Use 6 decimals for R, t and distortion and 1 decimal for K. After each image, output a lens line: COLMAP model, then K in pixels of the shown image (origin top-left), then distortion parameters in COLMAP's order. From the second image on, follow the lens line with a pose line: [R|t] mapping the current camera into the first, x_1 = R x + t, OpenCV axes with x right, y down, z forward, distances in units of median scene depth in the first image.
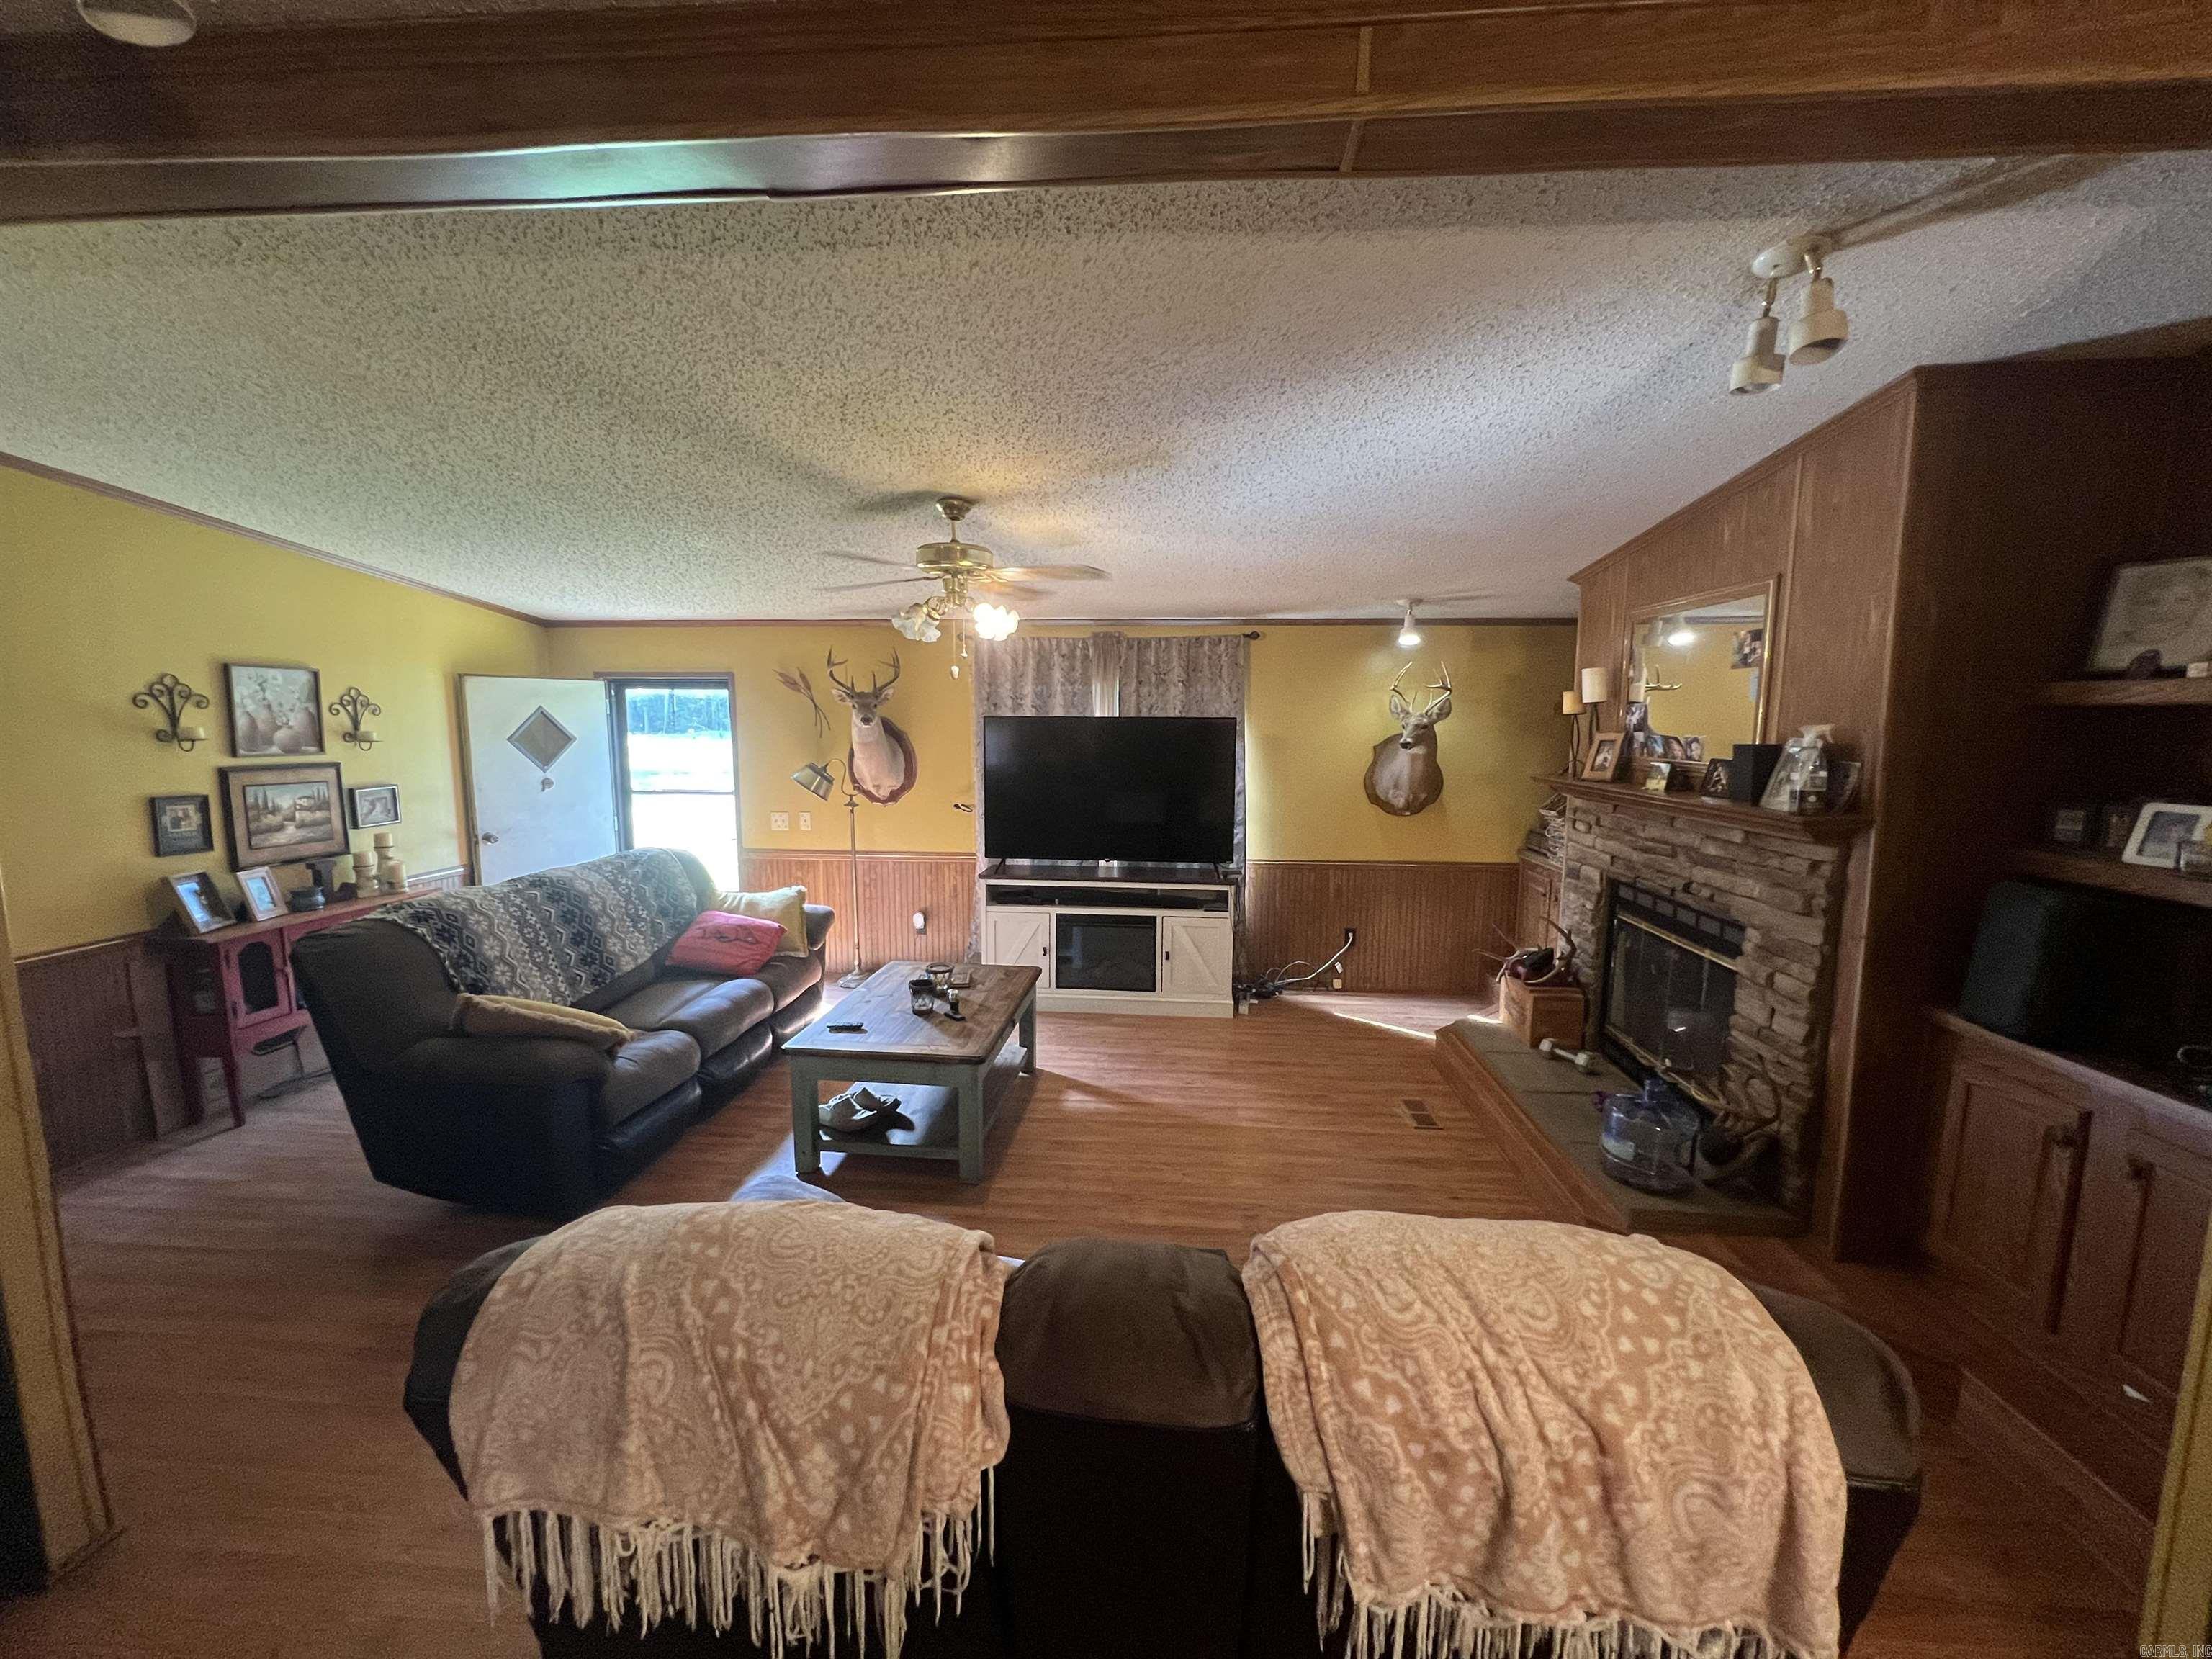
lens RADIAL K [[877.5, 0, 1107.9], [0, 877.5, 831.6], [0, 0, 1]] dist [-0.001254, -0.000140]
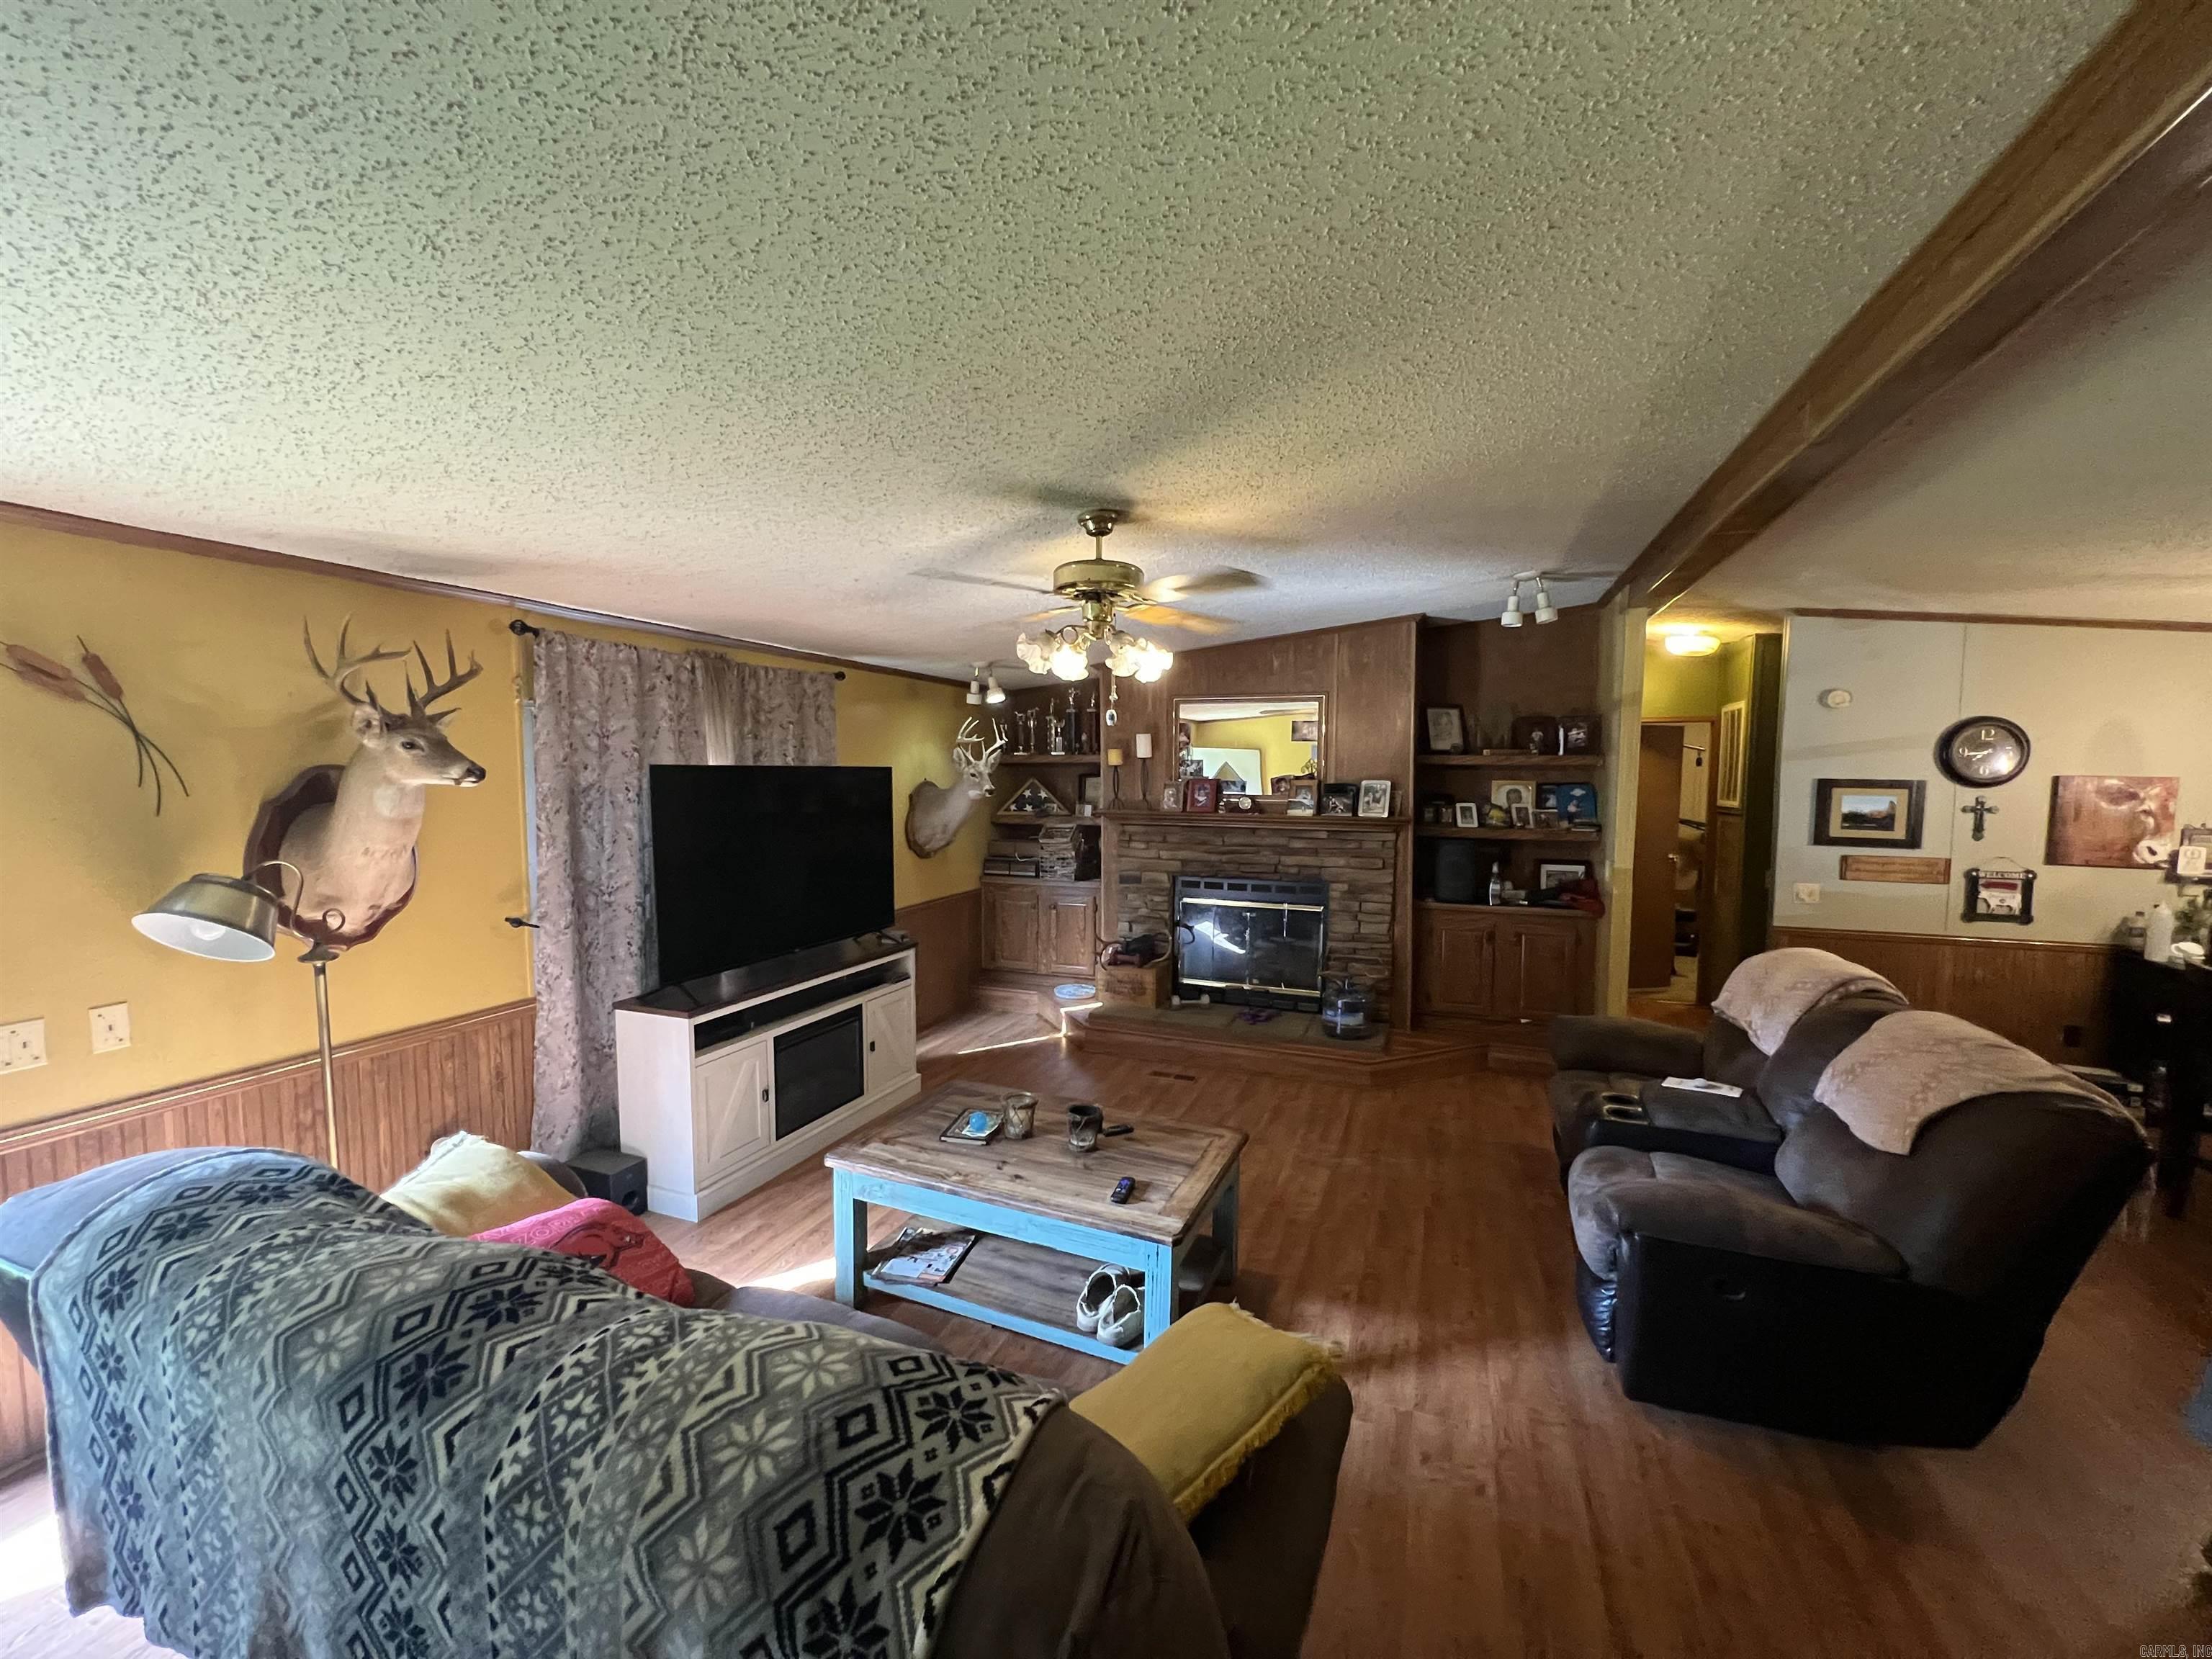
lens RADIAL K [[876.5, 0, 1105.5], [0, 876.5, 830.4], [0, 0, 1]] dist [-0.002379, -0.000044]
pose [[0.293863, -0.070954, 0.953211, -0.853578], [0.115358, 0.992585, 0.038321, -0.093634], [-0.948861, 0.098699, 0.299868, 0.664819]]
